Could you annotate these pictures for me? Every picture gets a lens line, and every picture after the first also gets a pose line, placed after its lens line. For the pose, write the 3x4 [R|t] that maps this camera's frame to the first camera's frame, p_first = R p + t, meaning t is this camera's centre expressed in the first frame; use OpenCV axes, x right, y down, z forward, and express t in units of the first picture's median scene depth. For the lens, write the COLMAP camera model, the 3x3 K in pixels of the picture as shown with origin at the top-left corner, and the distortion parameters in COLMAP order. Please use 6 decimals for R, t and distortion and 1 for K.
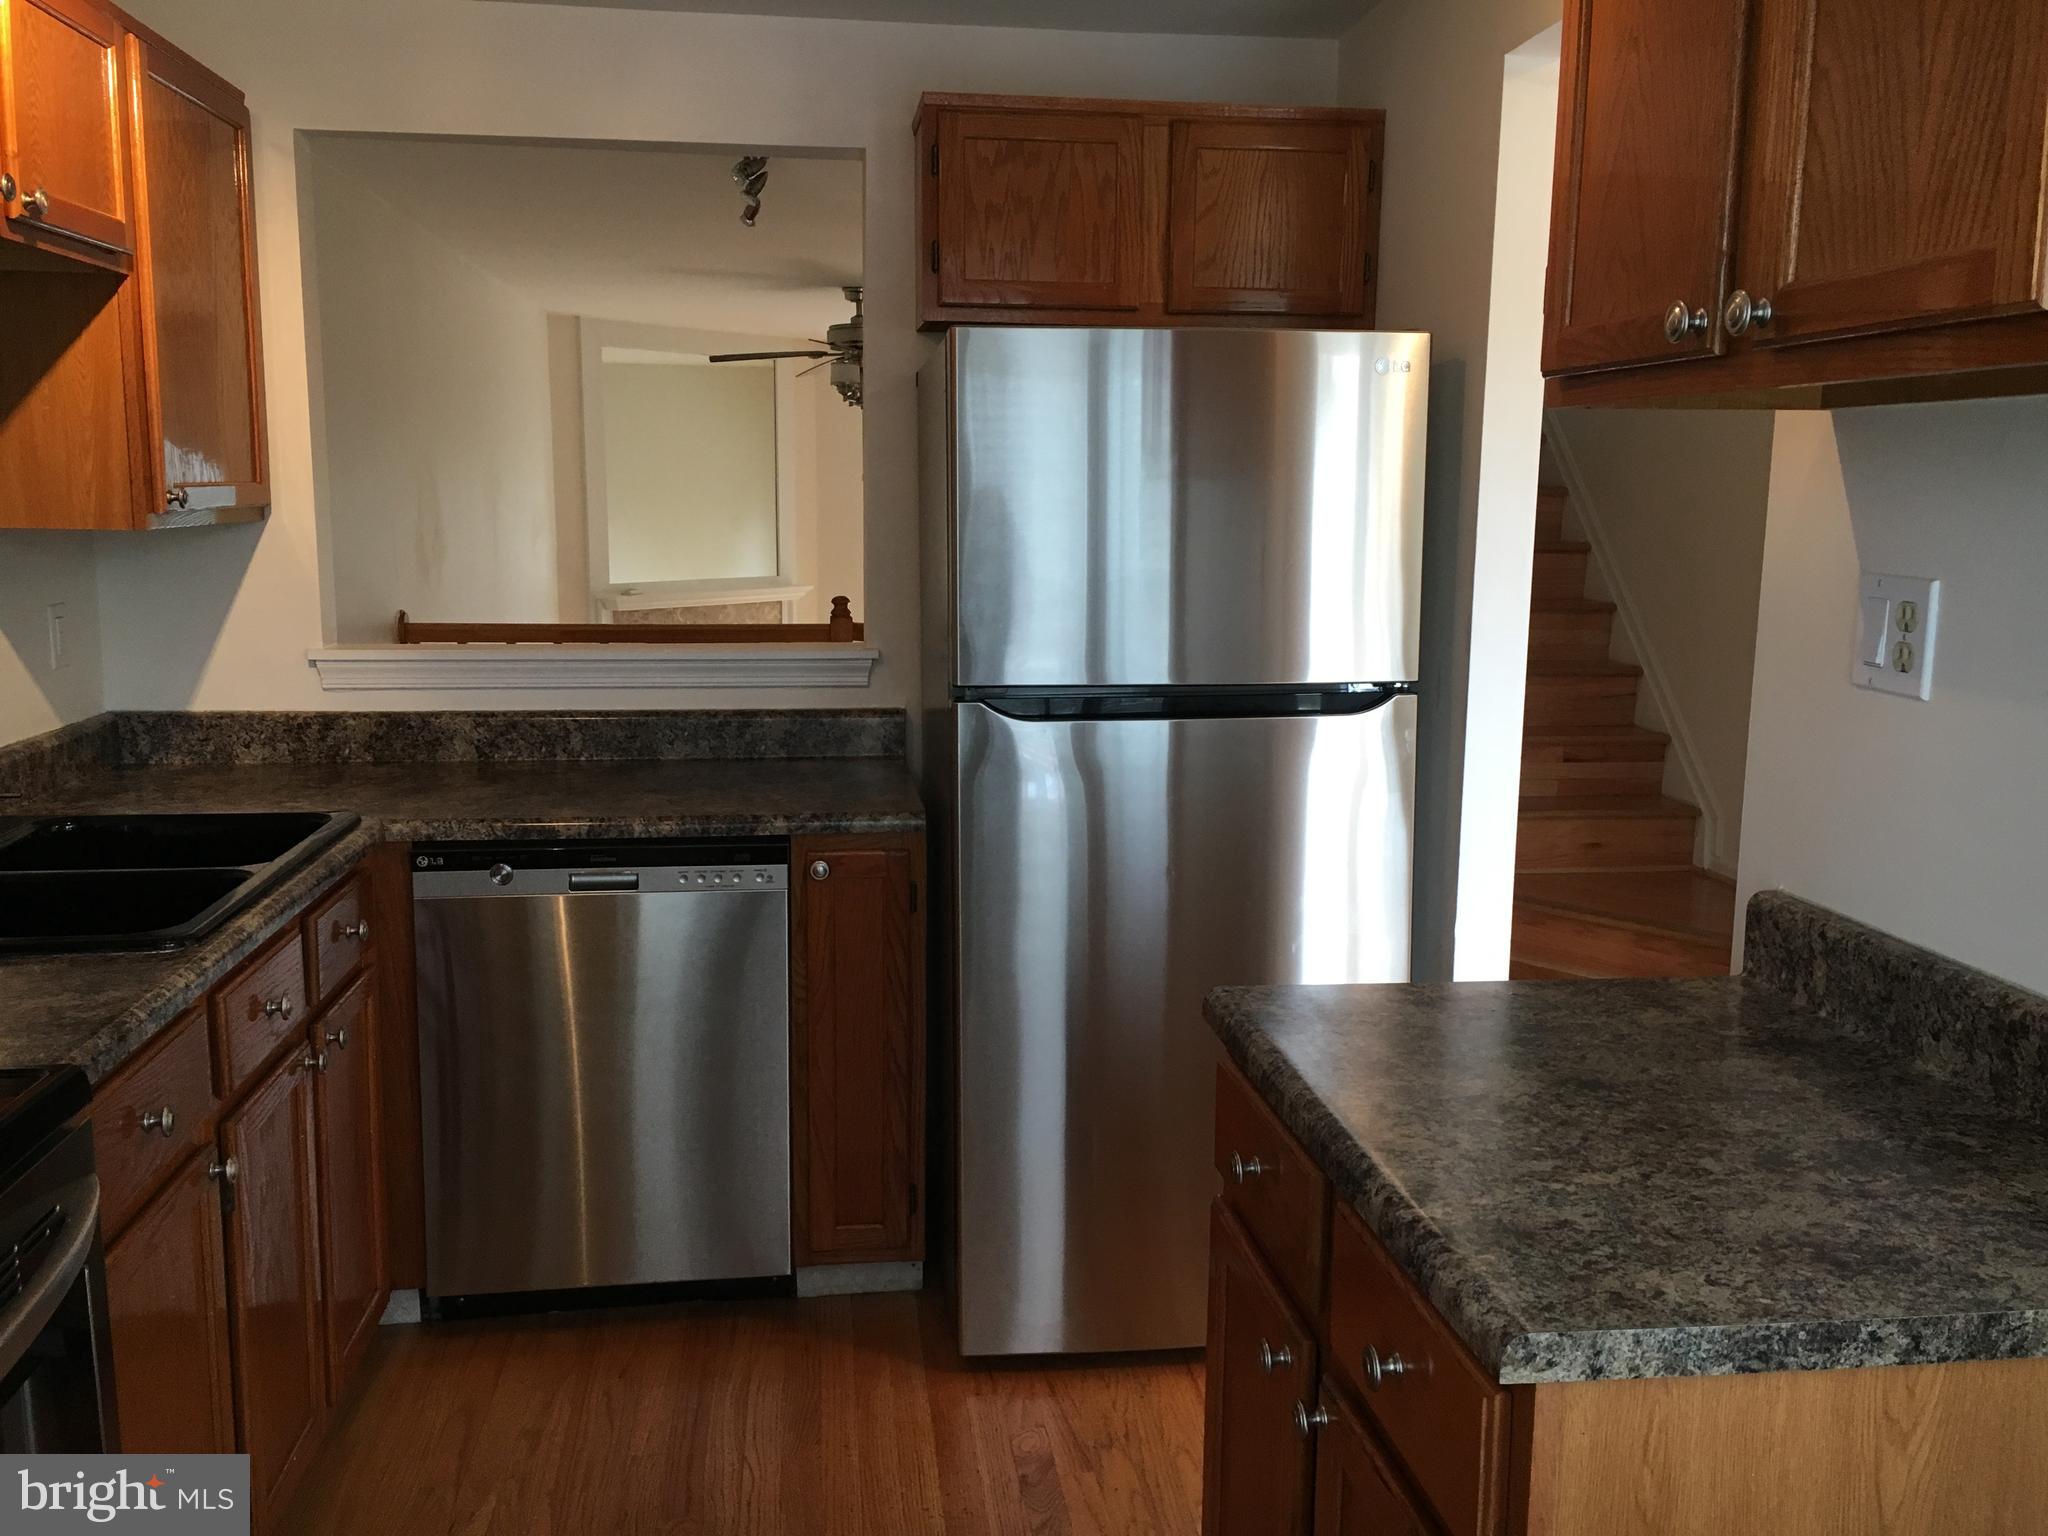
lens RADIAL K [[1740.3, 0, 1026.6], [0, 1740.3, 760.0], [0, 0, 1]] dist [0.077602, -0.053119]
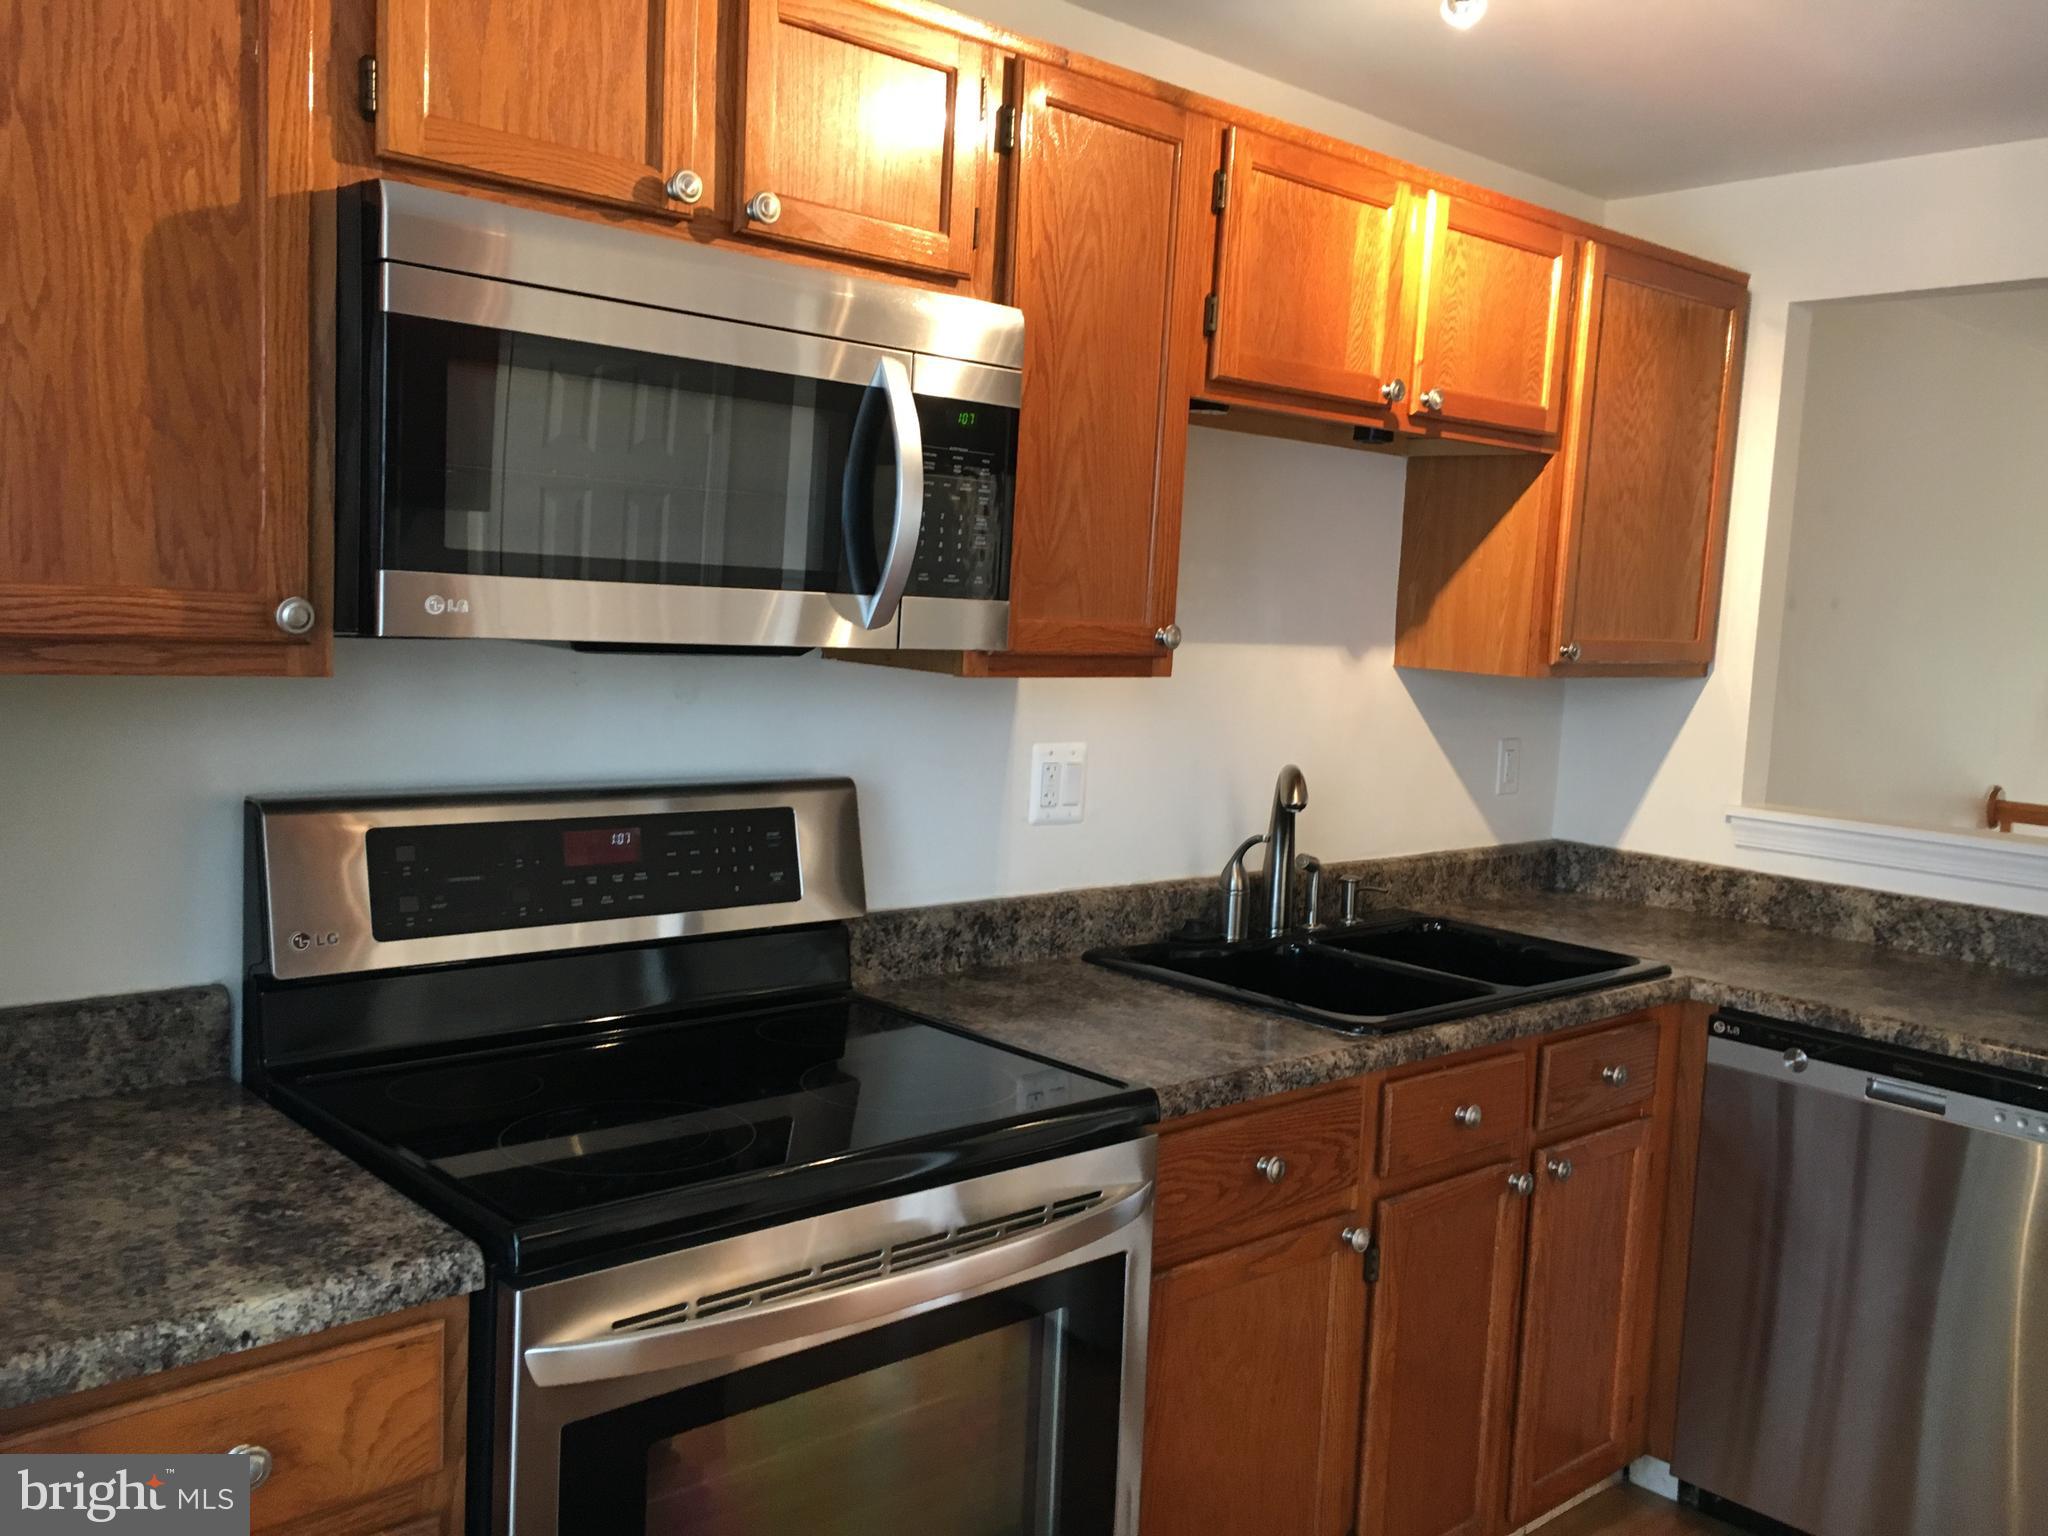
lens RADIAL K [[1740.3, 0, 1012.5], [0, 1740.3, 771.4], [0, 0, 1]] dist [0.077602, -0.053119]
pose [[0.559578, 0.100468, -0.822666, 0.203650], [-0.171730, 0.985138, 0.003499, -0.015651], [0.810791, 0.139319, 0.568514, 0.094847]]
